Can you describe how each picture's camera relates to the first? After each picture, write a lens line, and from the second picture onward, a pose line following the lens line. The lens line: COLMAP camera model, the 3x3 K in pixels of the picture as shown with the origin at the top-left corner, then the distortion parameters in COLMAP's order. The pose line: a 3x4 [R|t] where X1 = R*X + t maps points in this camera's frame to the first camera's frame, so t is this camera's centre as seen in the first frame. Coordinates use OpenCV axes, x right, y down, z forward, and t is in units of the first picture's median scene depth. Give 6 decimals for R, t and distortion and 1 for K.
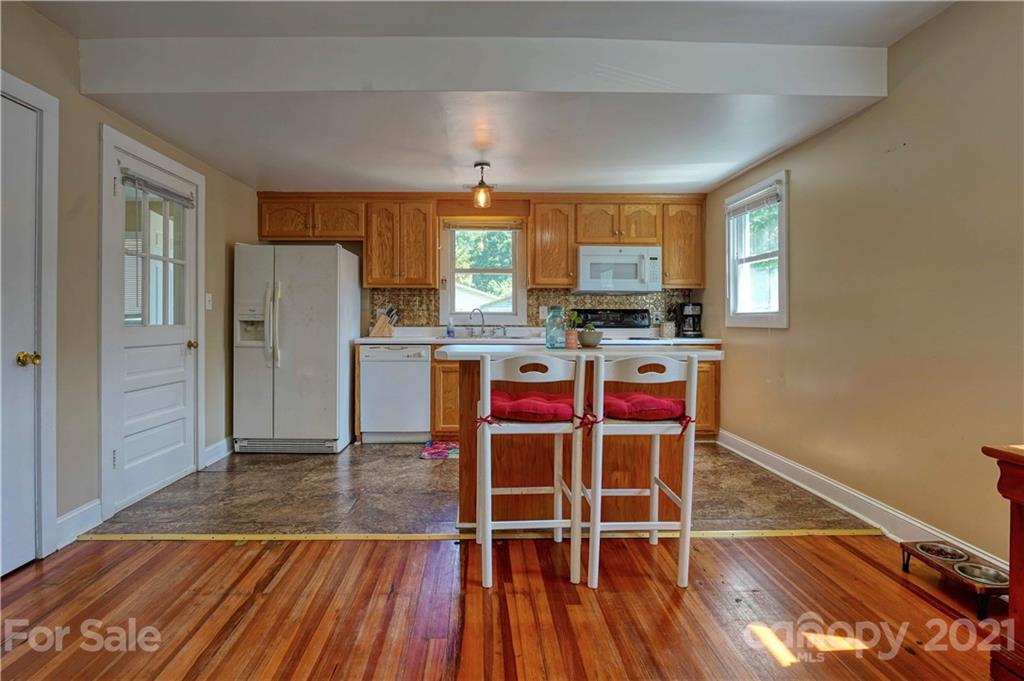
lens RADIAL K [[498.1, 0, 482.5], [0, 498.1, 321.3], [0, 0, 1]] dist [-0.002918, -0.000199]
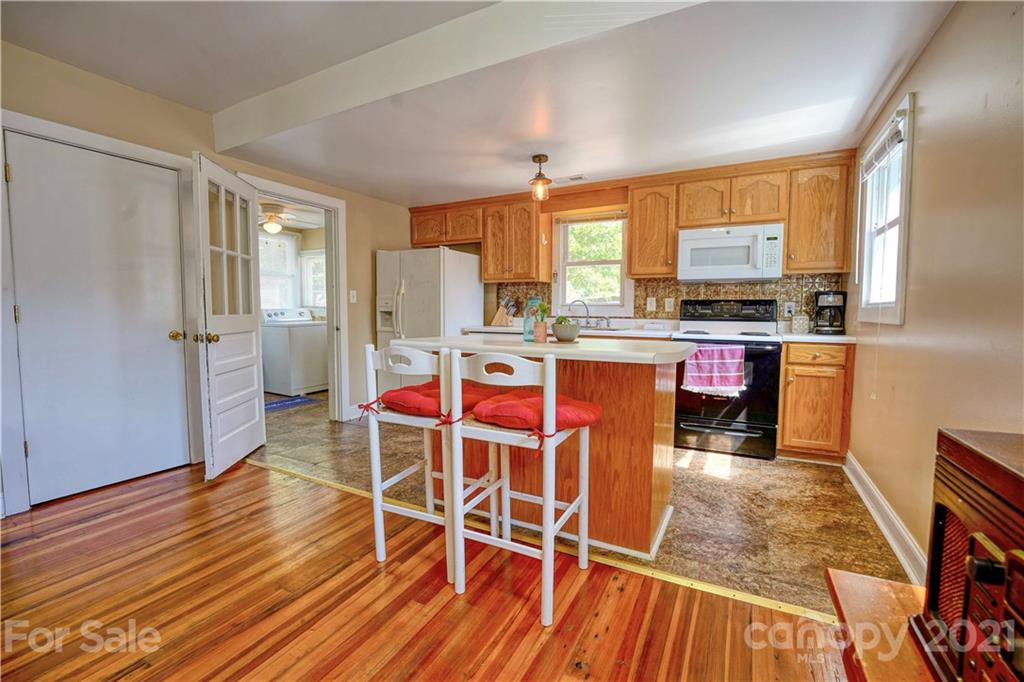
lens RADIAL K [[428.3, 0, 512.0], [0, 428.3, 341.0], [0, 0, 1]] dist [-0.015553, -0.000022]
pose [[0.882201, 0.036038, -0.469491, 0.294997], [-0.004982, 0.997725, 0.067224, -0.000328], [0.470846, -0.056966, 0.880374, 0.154968]]
